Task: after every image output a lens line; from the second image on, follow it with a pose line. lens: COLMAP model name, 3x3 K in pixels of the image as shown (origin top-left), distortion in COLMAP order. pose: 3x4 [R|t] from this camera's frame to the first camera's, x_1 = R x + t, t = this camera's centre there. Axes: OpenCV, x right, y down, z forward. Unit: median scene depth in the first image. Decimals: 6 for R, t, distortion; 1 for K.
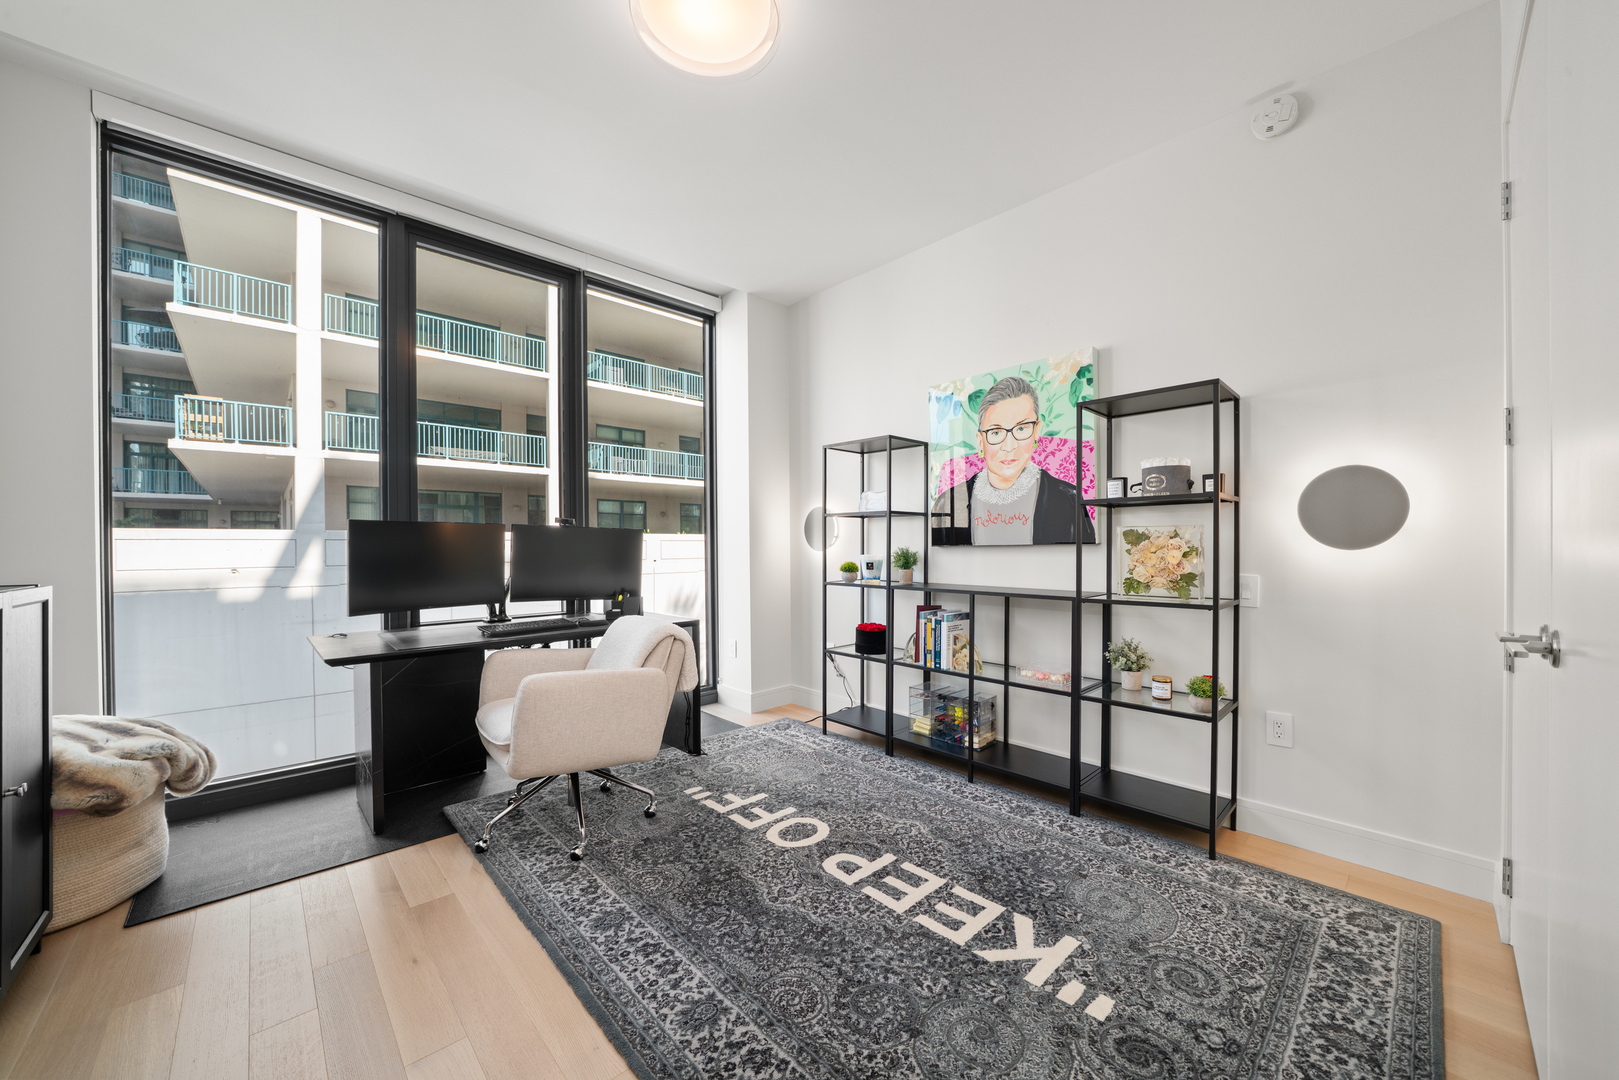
lens RADIAL K [[594.3, 0, 807.8], [0, 594.3, 551.5], [0, 0, 1]] dist [-0.017176, 0.000405]
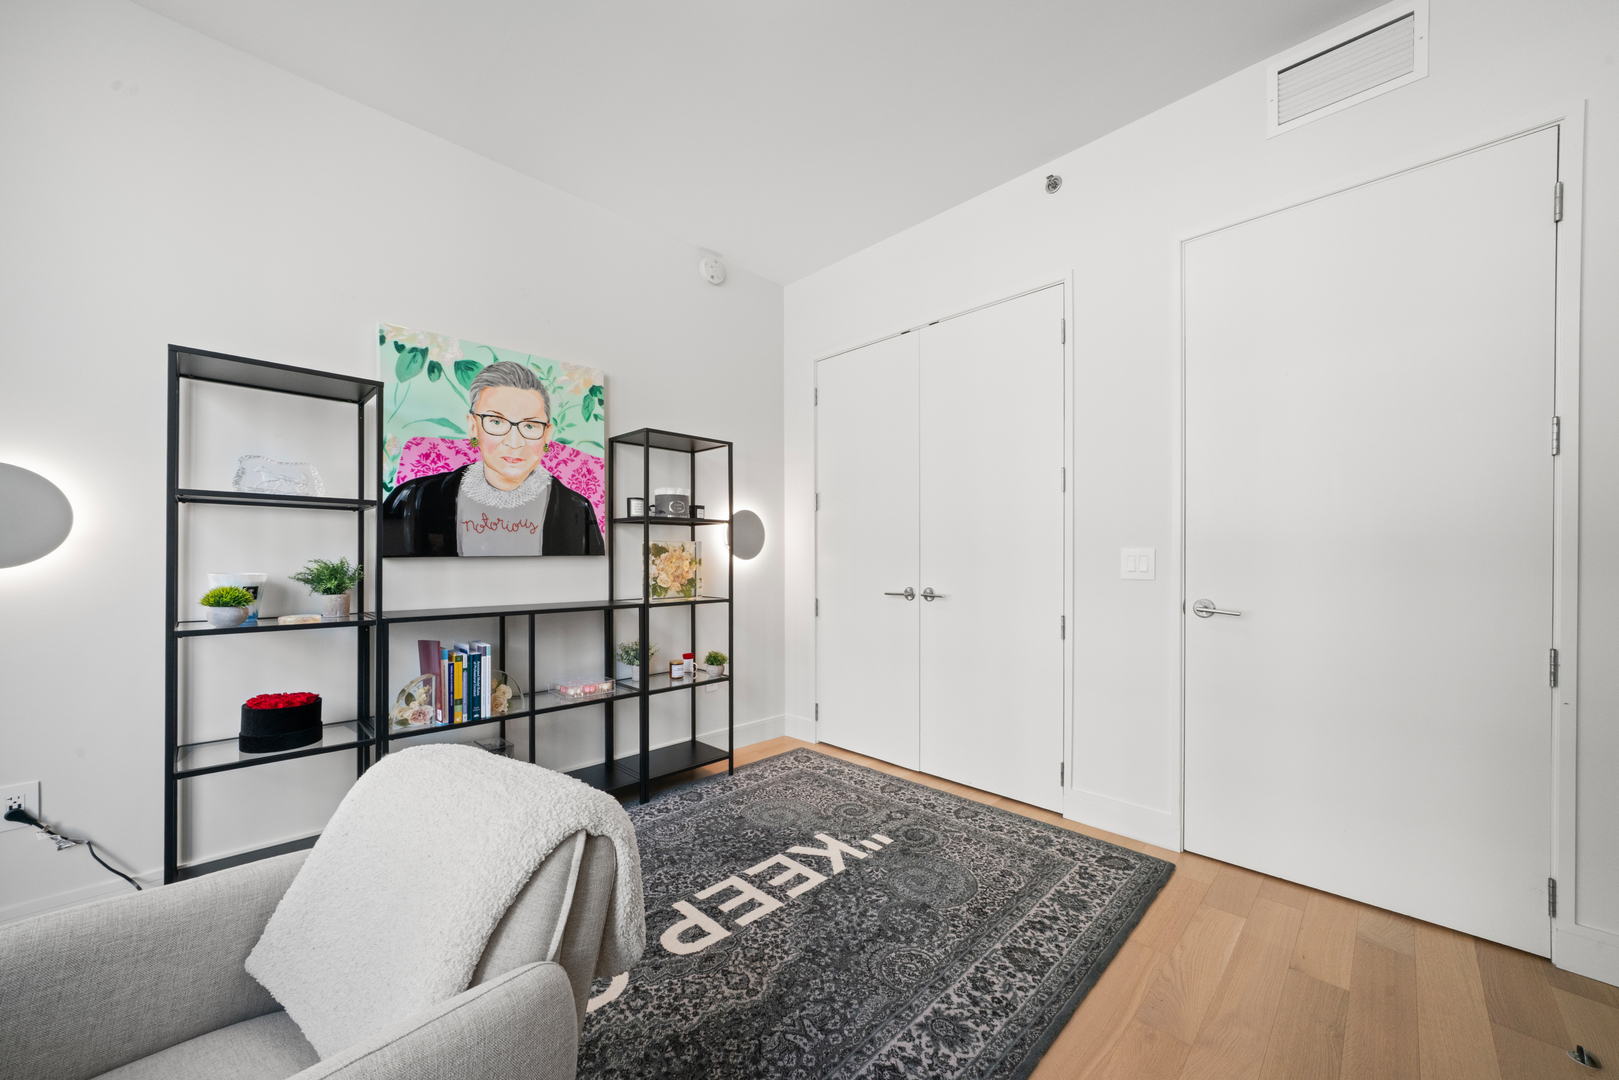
lens RADIAL K [[594.3, 0, 823.9], [0, 594.3, 561.8], [0, 0, 1]] dist [-0.017176, 0.000405]
pose [[-0.046680, -0.003284, 0.998905, -0.627645], [0.010578, 0.999937, 0.003781, -0.001282], [-0.998854, 0.010743, -0.046642, 0.678568]]
